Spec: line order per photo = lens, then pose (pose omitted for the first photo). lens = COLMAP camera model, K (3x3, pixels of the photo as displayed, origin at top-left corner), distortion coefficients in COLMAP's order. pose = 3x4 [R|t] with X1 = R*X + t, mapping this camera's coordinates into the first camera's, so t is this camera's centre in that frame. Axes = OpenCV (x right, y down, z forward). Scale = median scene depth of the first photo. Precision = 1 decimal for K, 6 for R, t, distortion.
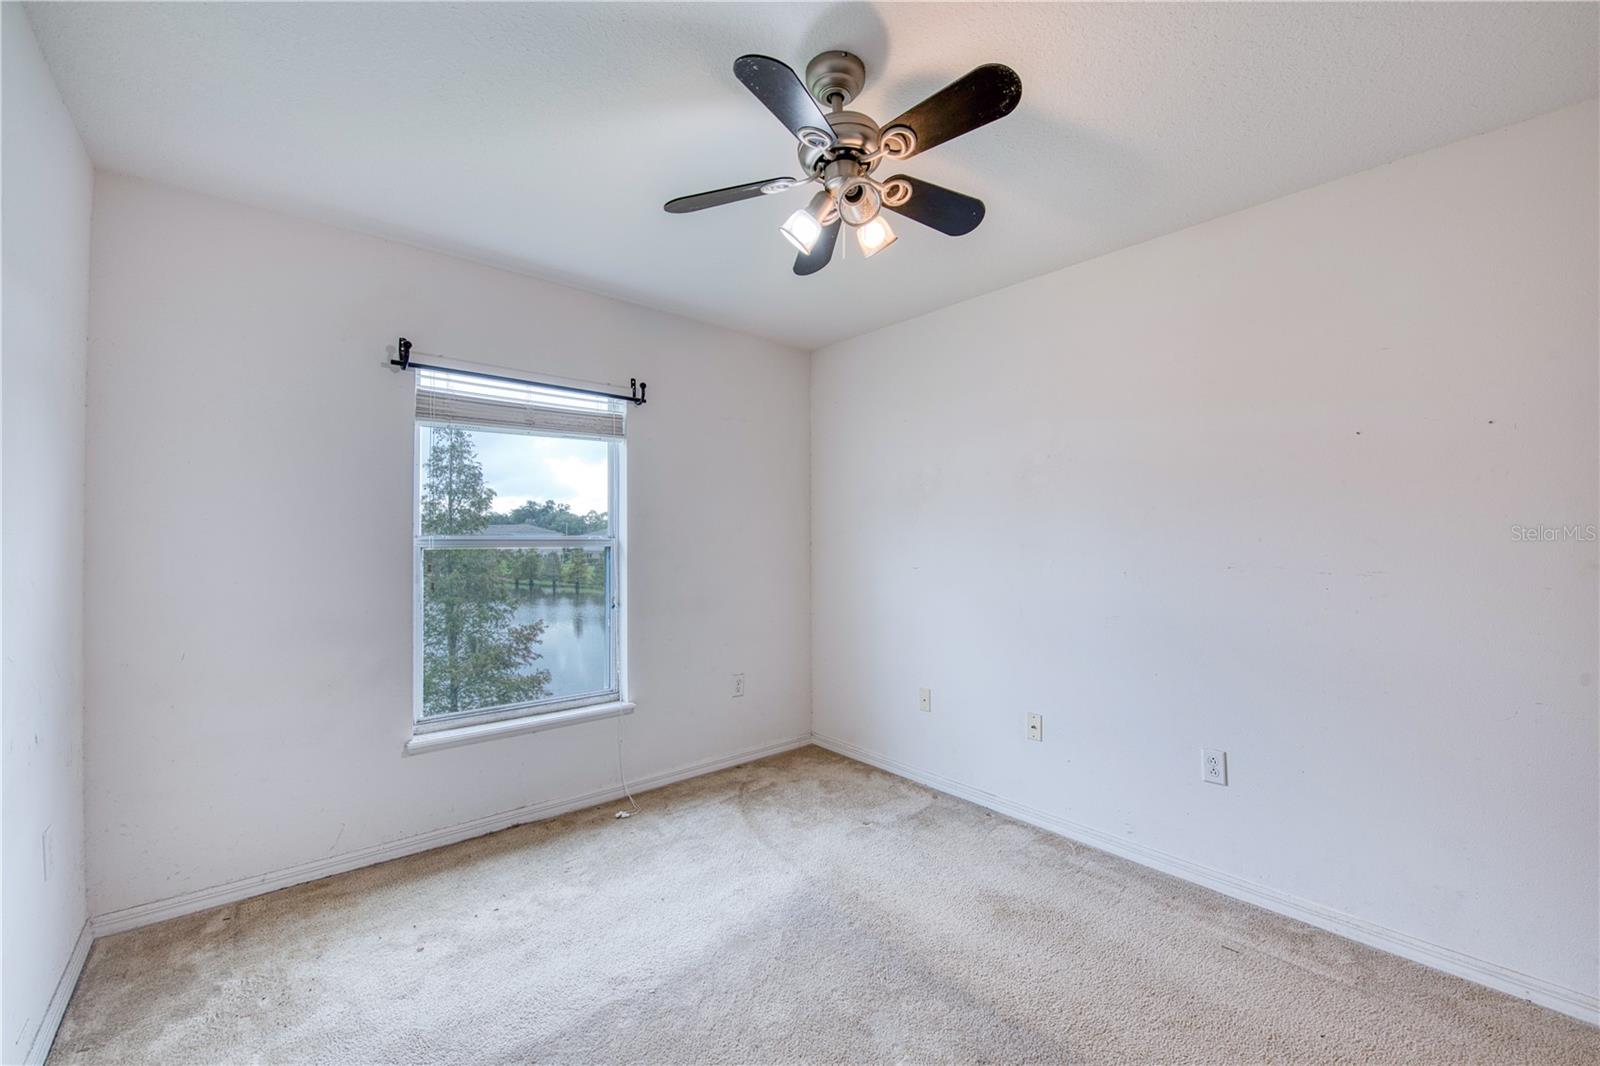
lens RADIAL K [[728.1, 0, 790.3], [0, 728.1, 534.9], [0, 0, 1]] dist [-0.002191, -0.009651]
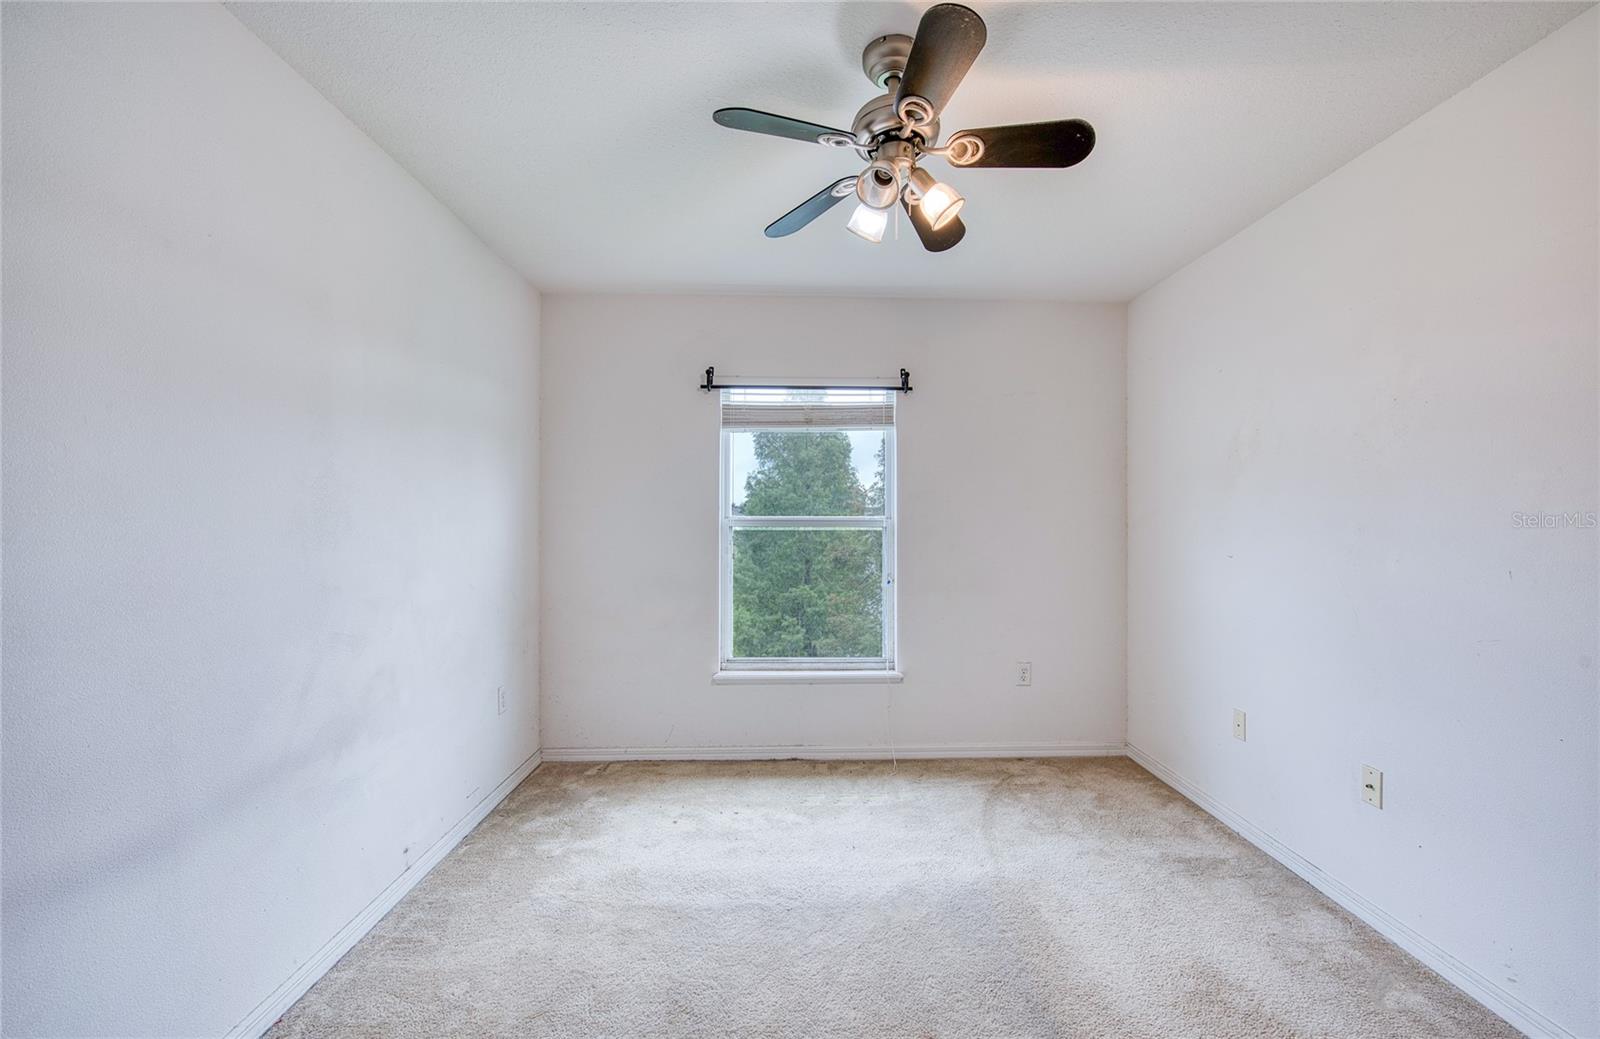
lens RADIAL K [[706.4, 0, 715.1], [0, 706.4, 521.1], [0, 0, 1]] dist [-0.000234, -0.000356]
pose [[0.728357, 0.000794, -0.685198, 0.291029], [0.002433, 0.999990, 0.003745, 0.003086], [0.685194, -0.004394, 0.728347, 0.059337]]
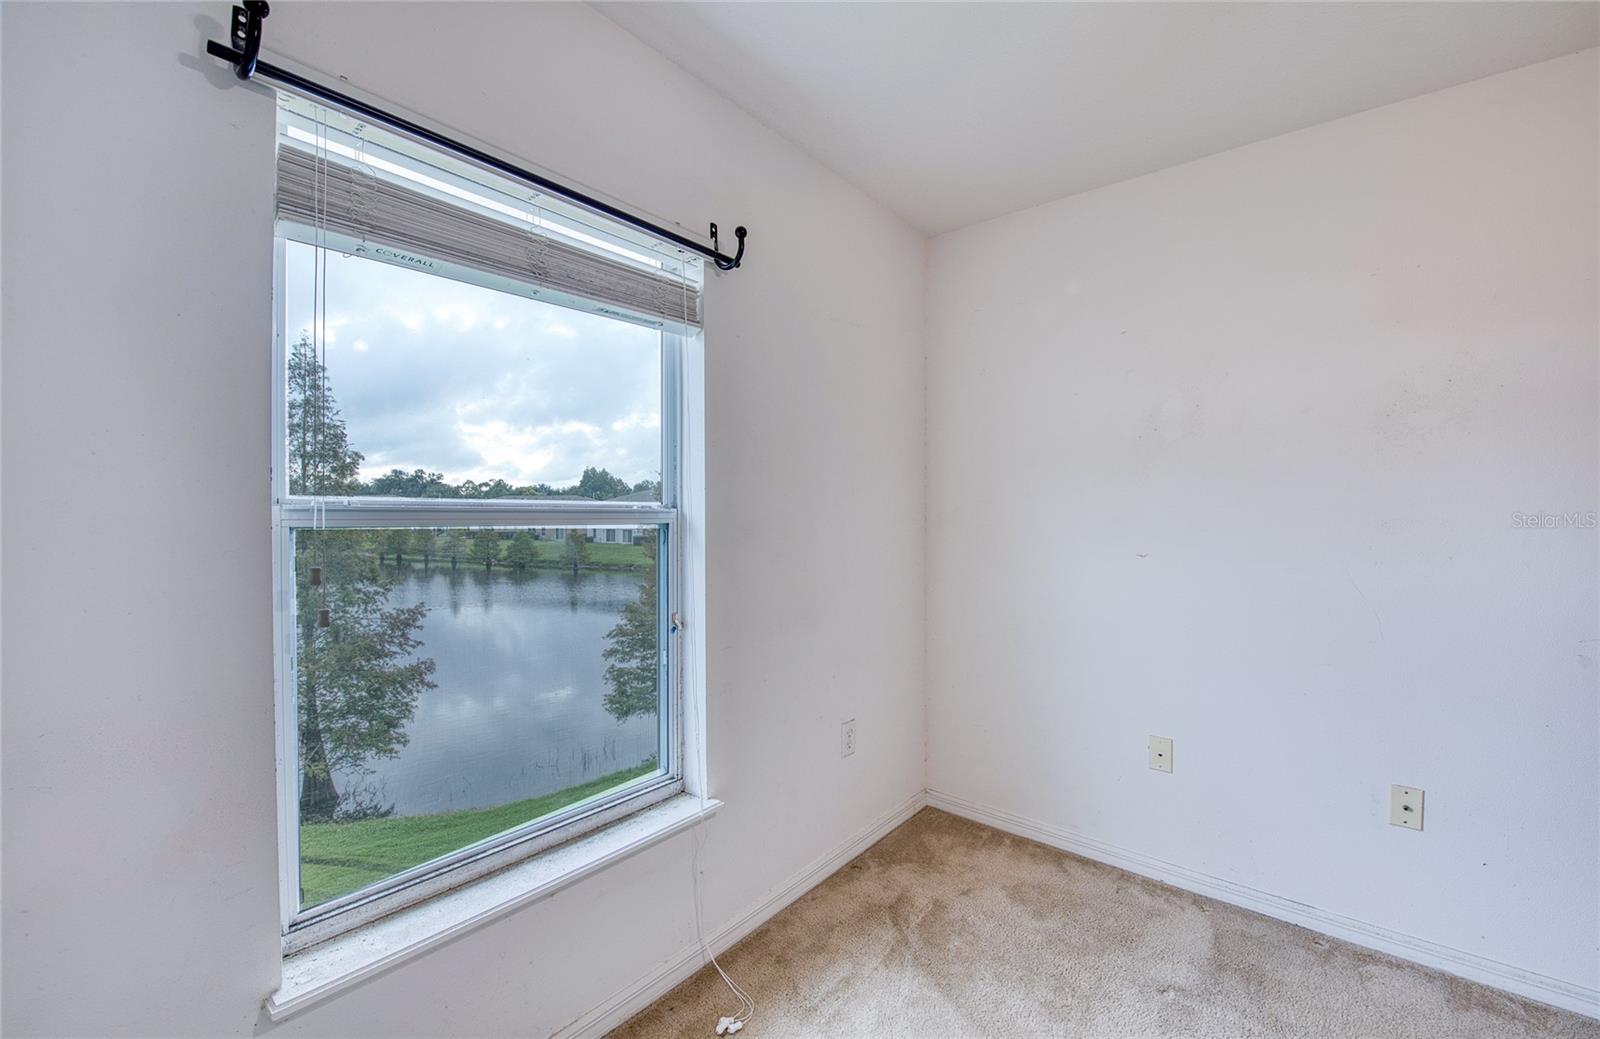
lens RADIAL K [[665.3, 0, 808.3], [0, 665.3, 523.4], [0, 0, 1]] dist [-0.009803, -0.005332]
pose [[0.975427, -0.000589, 0.220322, -0.257482], [-0.004467, 0.999738, 0.022451, 0.004372], [-0.220278, -0.022883, 0.975169, 0.481074]]
